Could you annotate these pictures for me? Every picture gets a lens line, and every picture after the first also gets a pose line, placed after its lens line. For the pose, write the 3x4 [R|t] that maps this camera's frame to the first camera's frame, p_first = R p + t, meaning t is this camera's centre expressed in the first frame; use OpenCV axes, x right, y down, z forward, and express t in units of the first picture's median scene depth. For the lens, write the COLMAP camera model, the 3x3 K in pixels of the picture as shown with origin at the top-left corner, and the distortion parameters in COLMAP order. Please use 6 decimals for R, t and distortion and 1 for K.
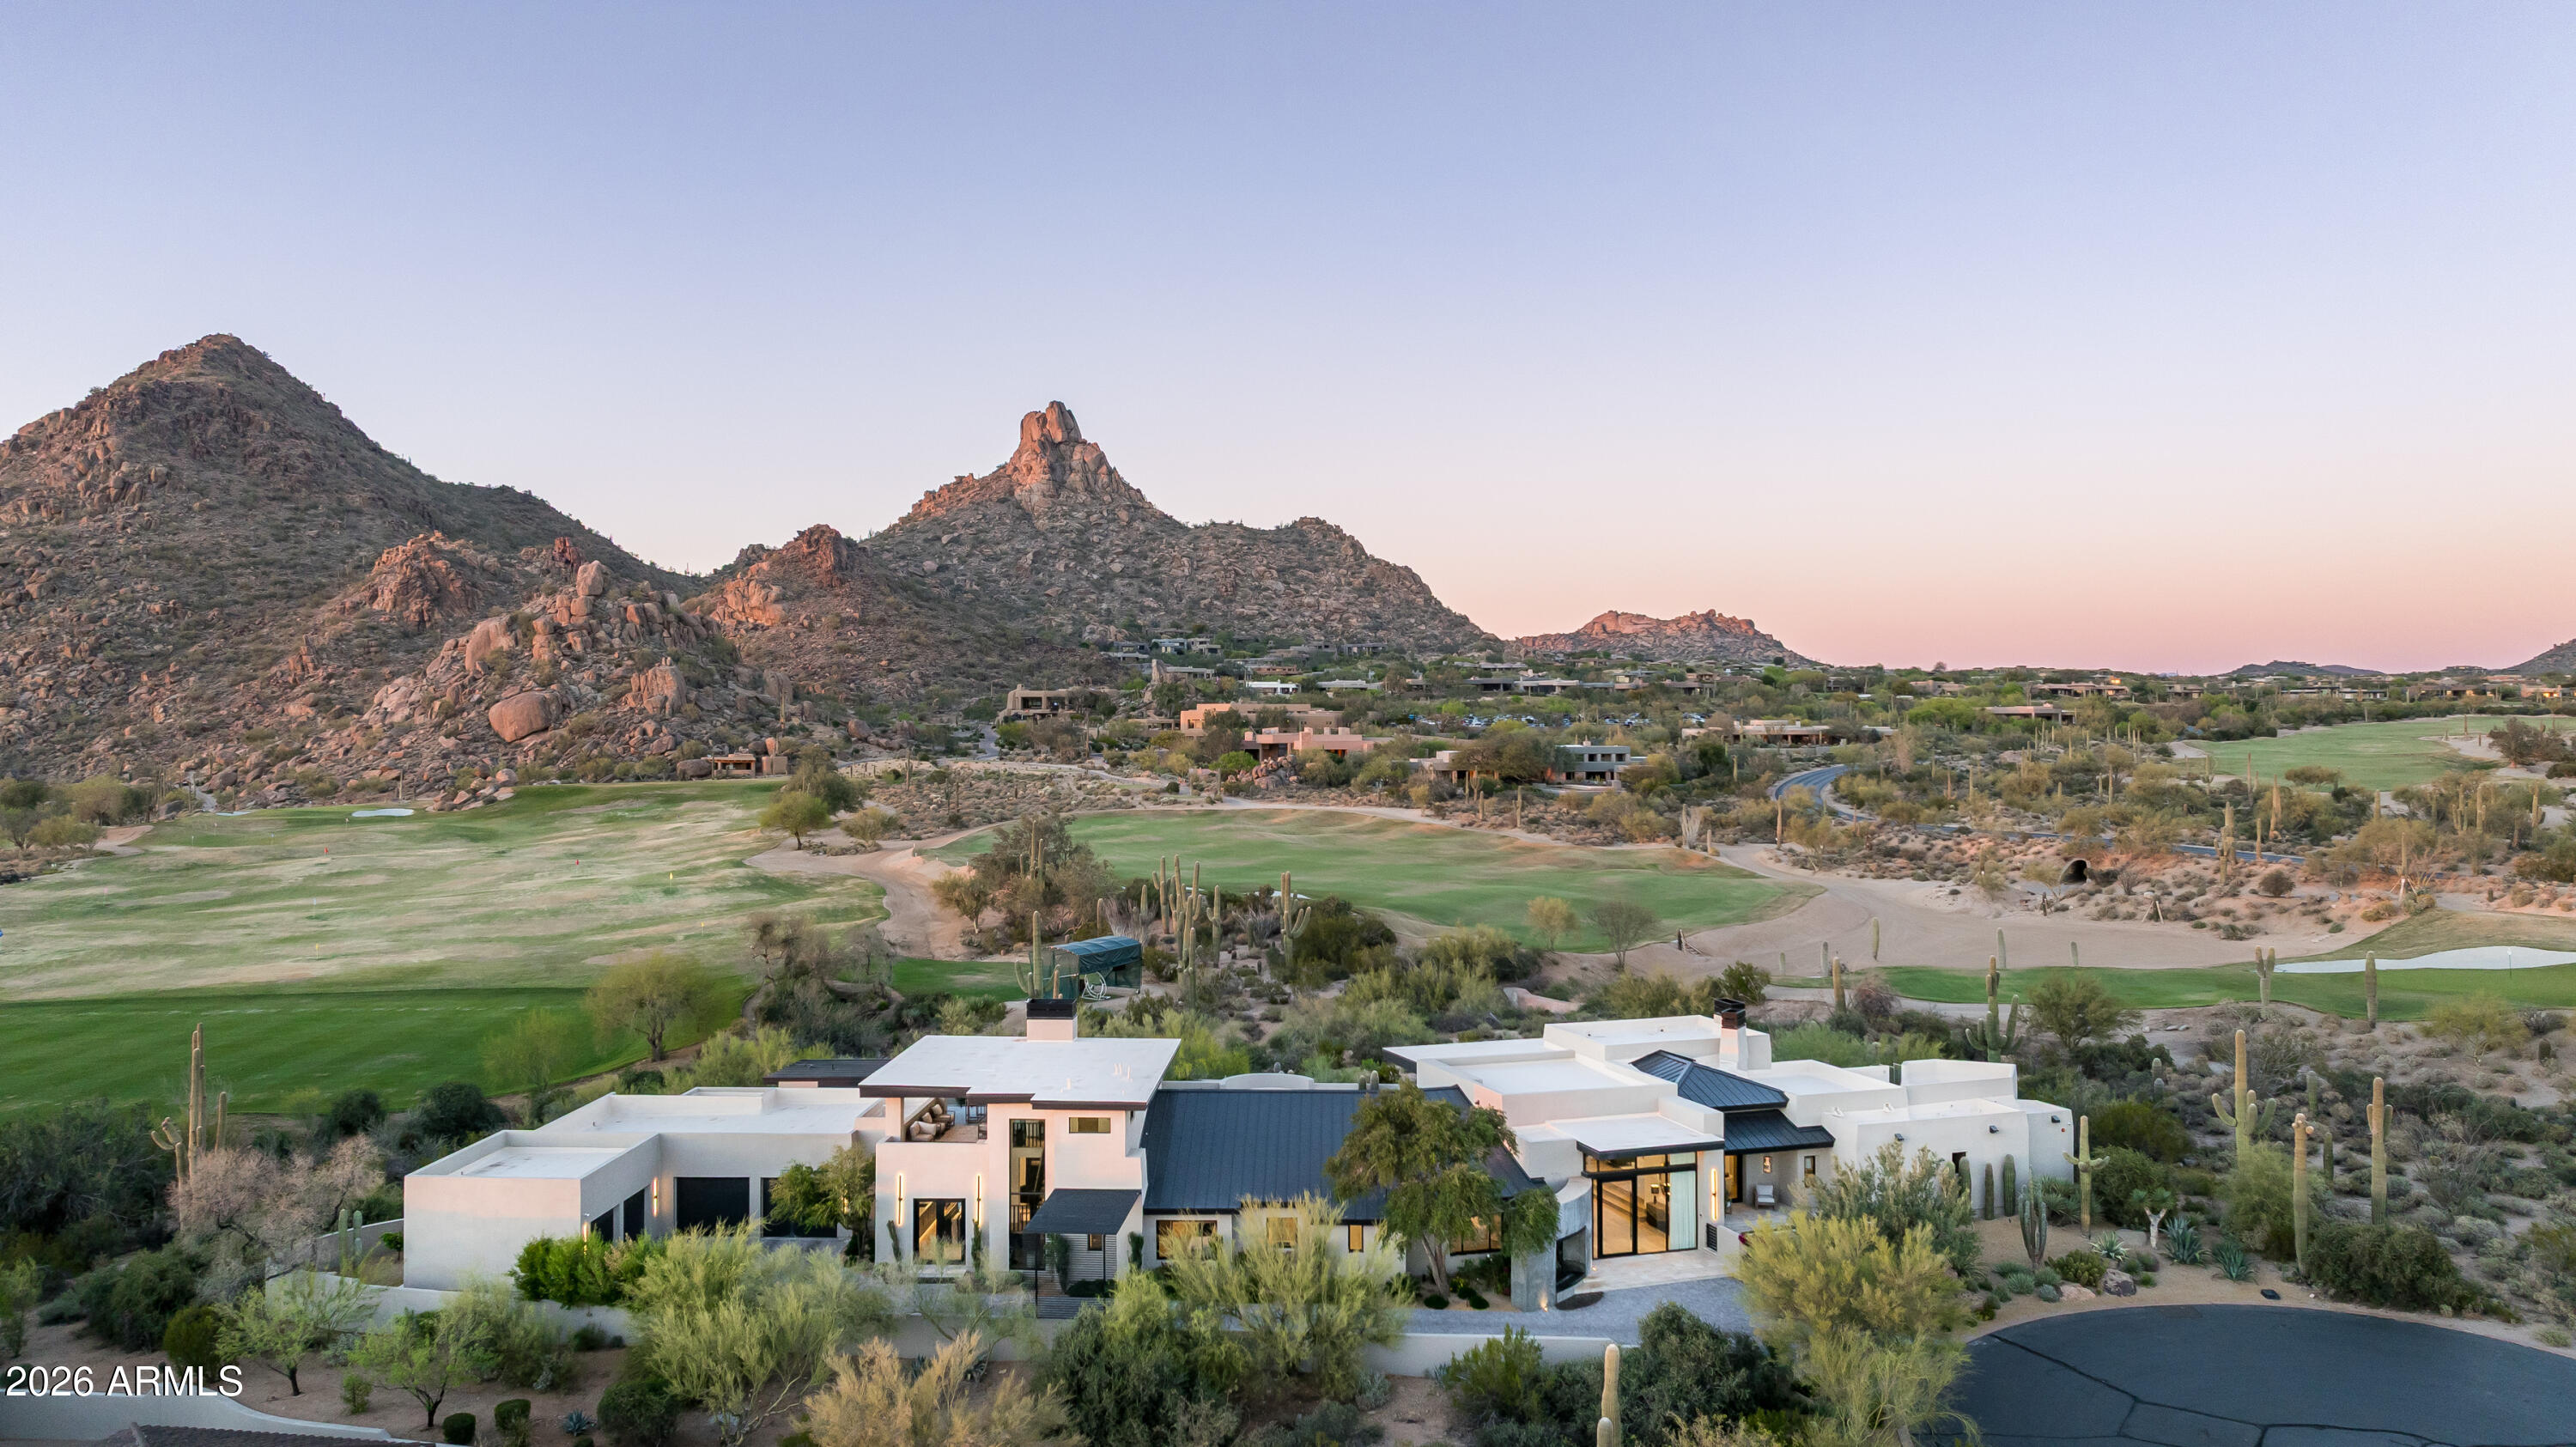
lens RADIAL K [[1797.1, 0, 1296.3], [0, 1797.1, 695.0], [0, 0, 1]] dist [-0.028389, 0.009142]
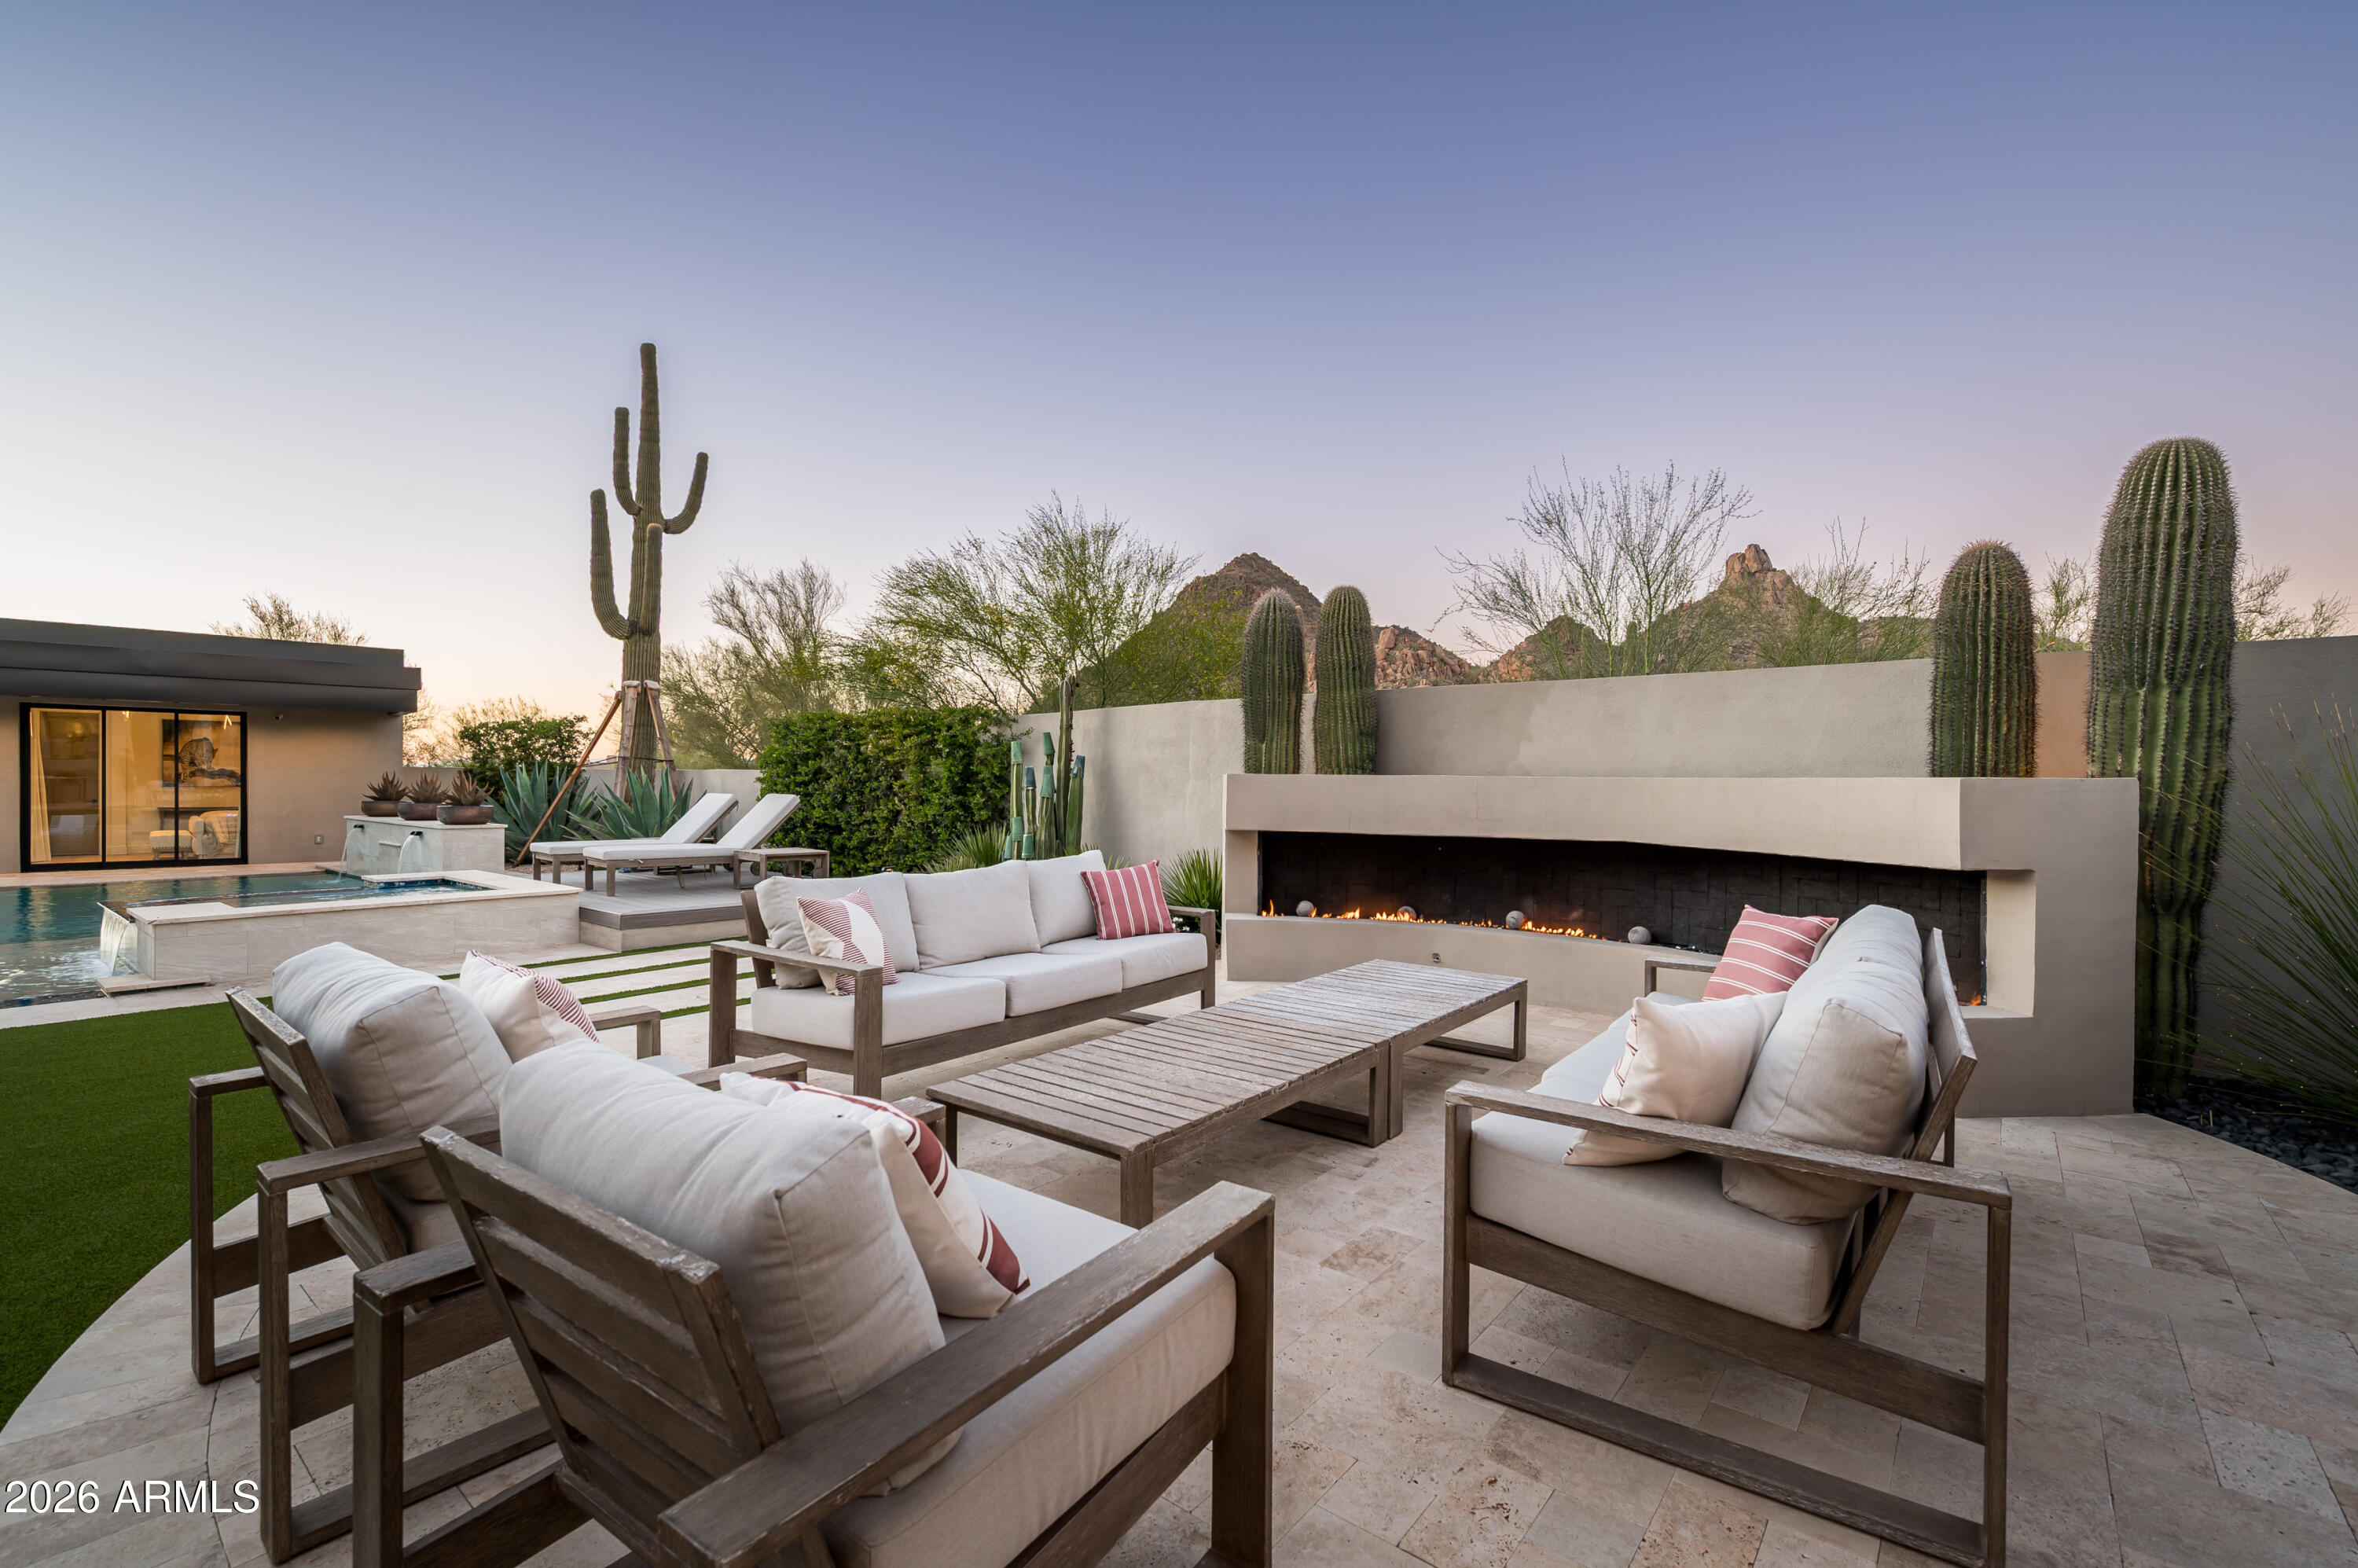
lens RADIAL K [[1032.5, 0, 1174.4], [0, 1032.5, 790.4], [0, 0, 1]] dist [-0.001862, -0.000141]
pose [[0.797677, 0.016198, -0.602868, 0.002784], [0.004538, 0.999450, 0.032858, 0.022803], [0.603068, -0.028946, 0.797164, 0.096989]]
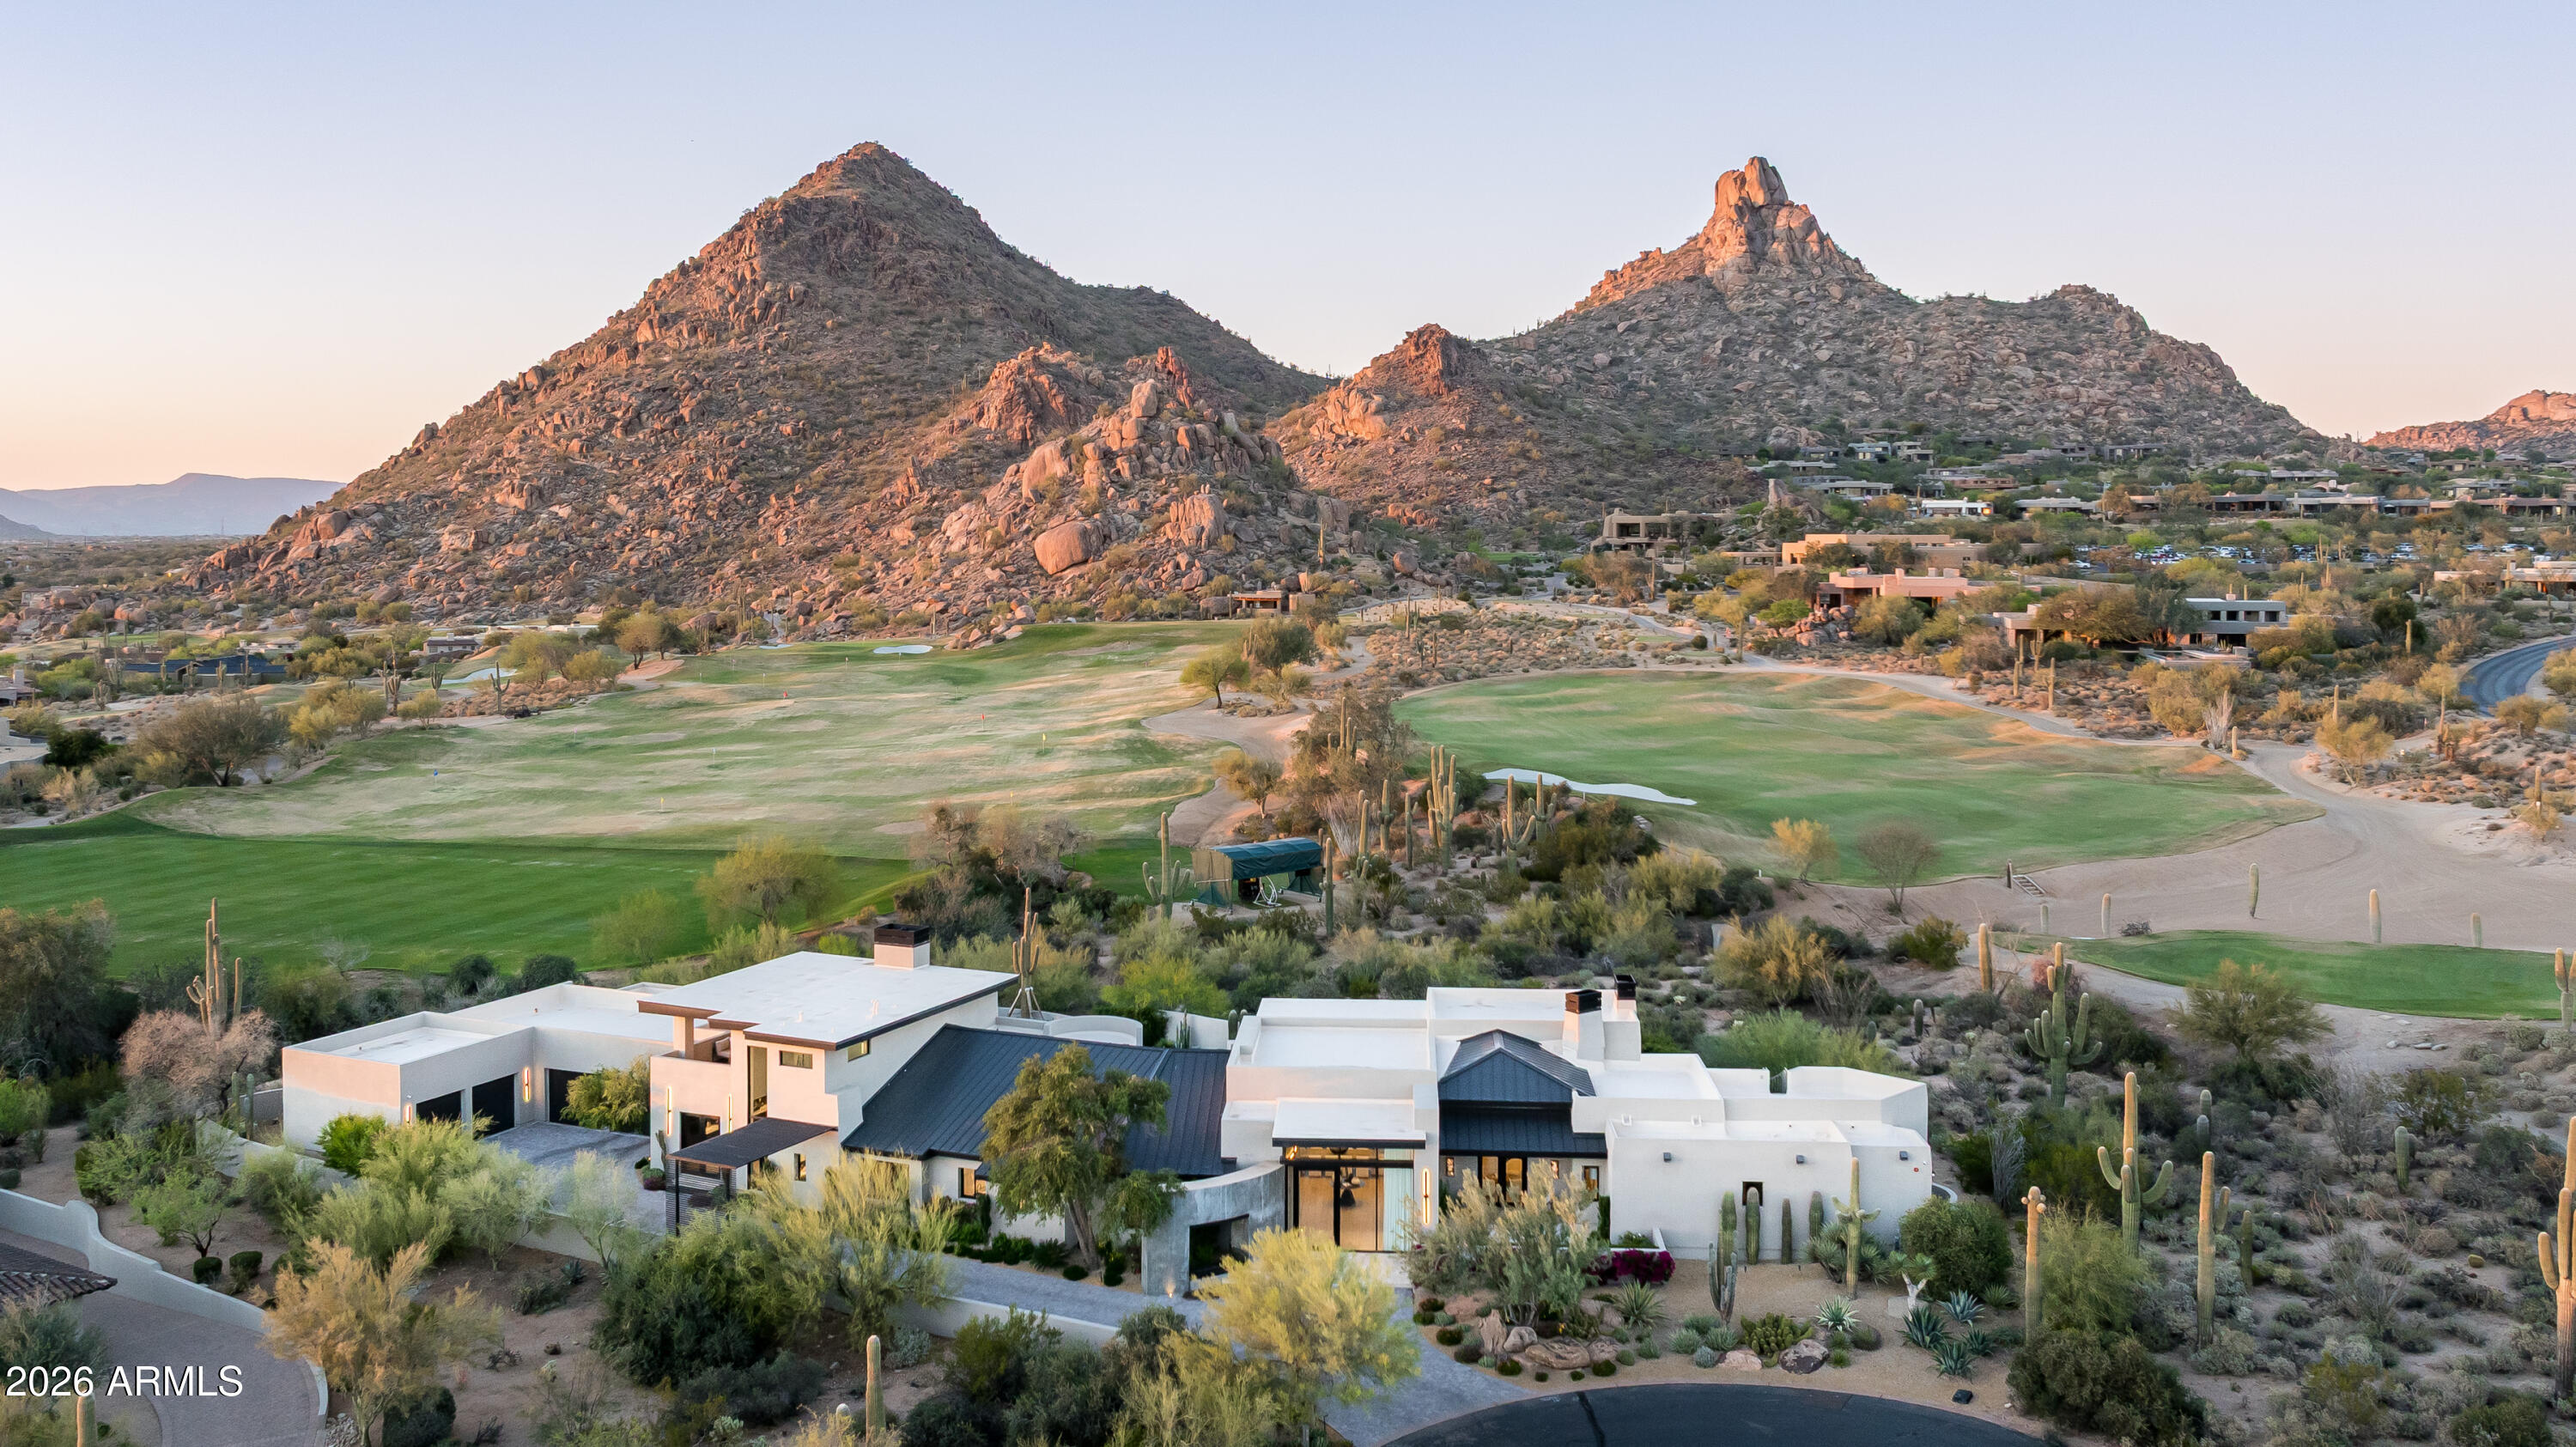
lens RADIAL K [[2096.8, 0, 1277.3], [0, 2096.8, 605.2], [0, 0, 1]] dist [-0.000787, -0.094718]
pose [[0.931835, 0.014937, -0.362575, 0.041675], [0.002600, 0.998852, 0.047831, -0.005583], [0.362873, -0.045513, 0.930726, -0.000408]]
